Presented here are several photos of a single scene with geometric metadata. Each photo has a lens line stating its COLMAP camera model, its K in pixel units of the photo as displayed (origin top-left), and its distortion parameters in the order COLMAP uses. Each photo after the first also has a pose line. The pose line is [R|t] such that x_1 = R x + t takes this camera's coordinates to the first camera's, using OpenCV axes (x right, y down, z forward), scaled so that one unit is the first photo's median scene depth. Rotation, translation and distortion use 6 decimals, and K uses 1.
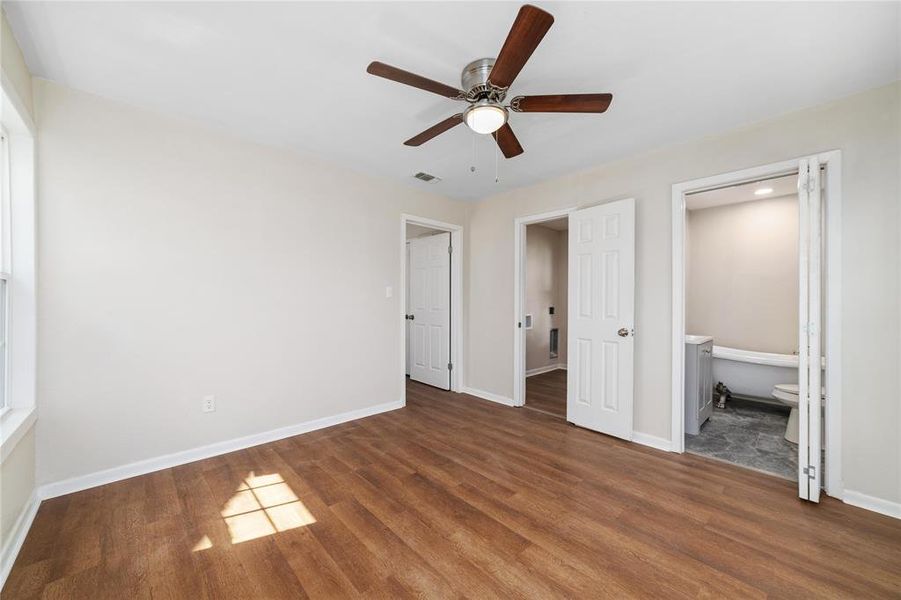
lens RADIAL K [[339.0, 0, 449.1], [0, 339.0, 304.6], [0, 0, 1]] dist [-0.007447, 0.000743]
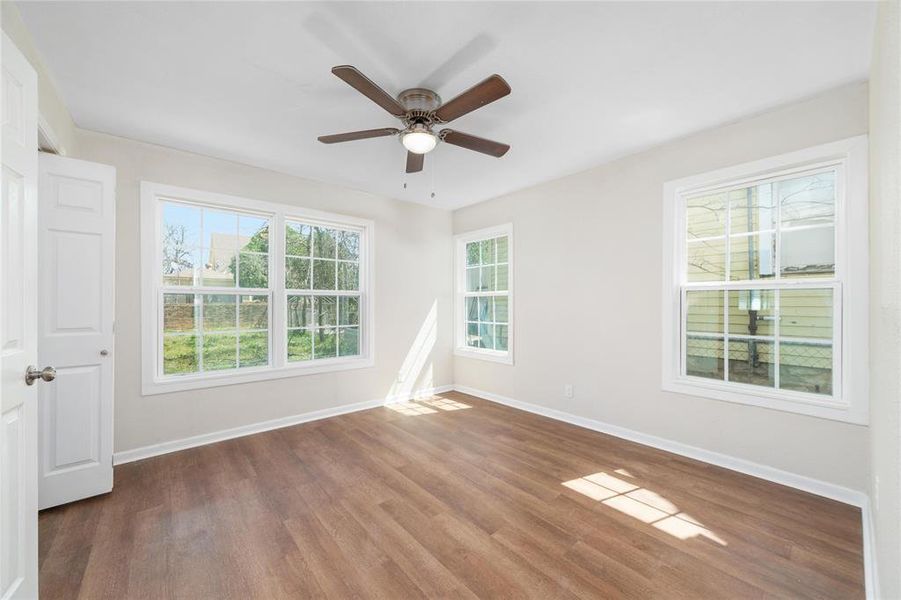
lens RADIAL K [[339.0, 0, 450.5], [0, 339.0, 301.7], [0, 0, 1]] dist [-0.007447, 0.000743]
pose [[-0.998980, -0.005021, 0.044868, -0.039918], [-0.004745, 0.999969, 0.006246, -0.019398], [-0.044898, 0.006027, -0.998973, 1.781139]]
